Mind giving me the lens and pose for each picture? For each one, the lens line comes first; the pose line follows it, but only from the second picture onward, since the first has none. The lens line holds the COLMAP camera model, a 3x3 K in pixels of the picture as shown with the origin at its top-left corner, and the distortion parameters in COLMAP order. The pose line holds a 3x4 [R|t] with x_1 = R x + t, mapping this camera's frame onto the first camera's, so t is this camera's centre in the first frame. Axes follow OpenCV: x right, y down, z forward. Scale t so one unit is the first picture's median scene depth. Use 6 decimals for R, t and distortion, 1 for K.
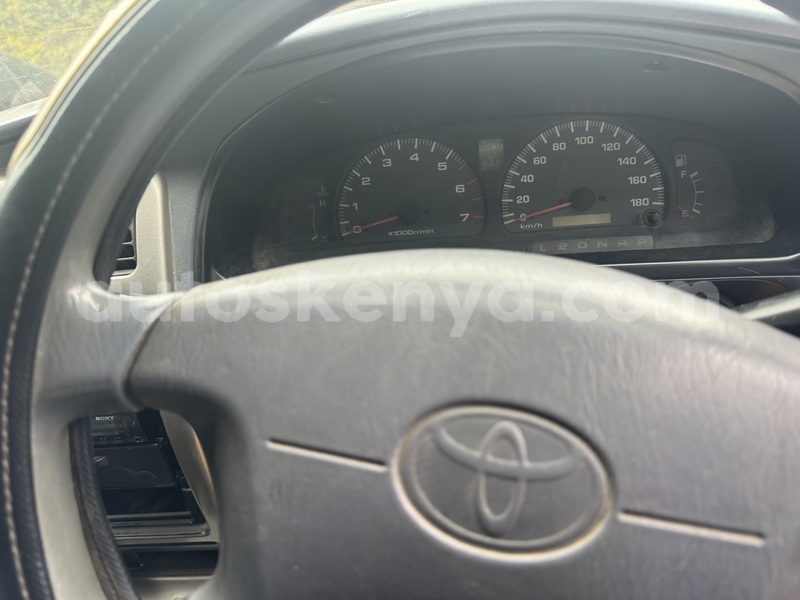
lens RADIAL K [[568.0, 0, 403.7], [0, 568.0, 300.3], [0, 0, 1]] dist [-0.001026, -0.021498]
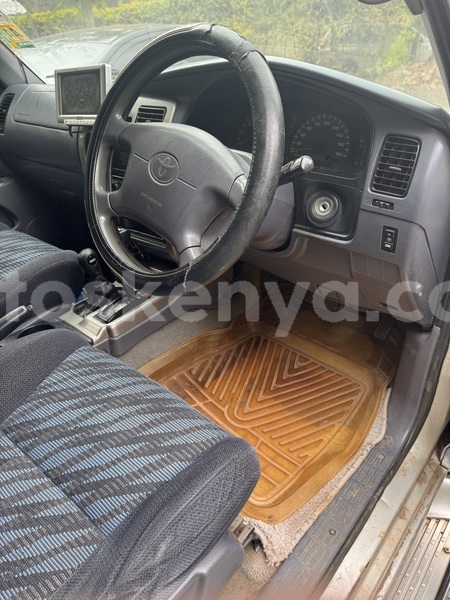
lens RADIAL K [[426.0, 0, 245.0], [0, 426.0, 297.9], [0, 0, 1]] dist [-0.001026, -0.021498]
pose [[0.837979, 0.361271, -0.408992, 1.028515], [-0.311396, 0.932043, 0.185276, 0.177080], [0.448134, -0.027899, 0.893531, -0.767433]]
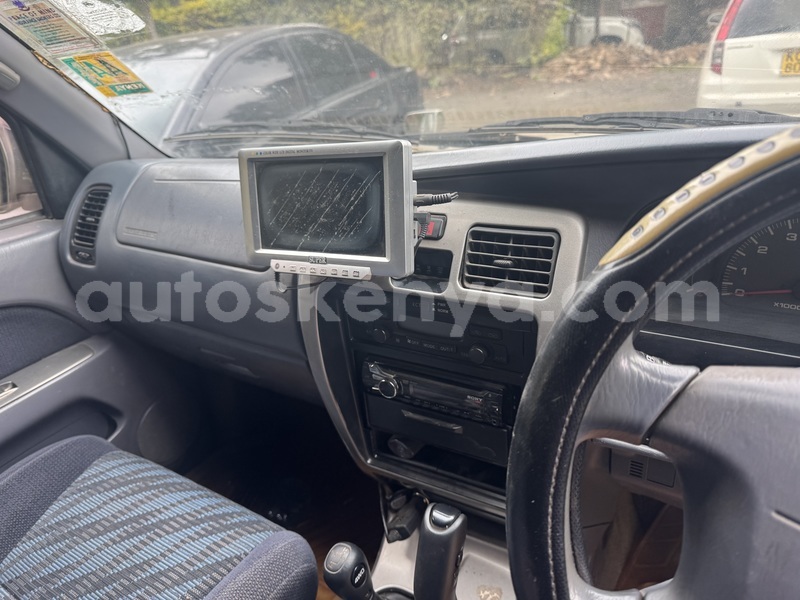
lens RADIAL K [[568.0, 0, 403.7], [0, 568.0, 300.3], [0, 0, 1]] dist [-0.001026, -0.021498]
pose [[0.896400, 0.223573, -0.382729, -0.270234], [-0.214888, 0.974412, 0.065912, -0.054231], [0.387672, 0.023161, 0.921506, -0.227937]]
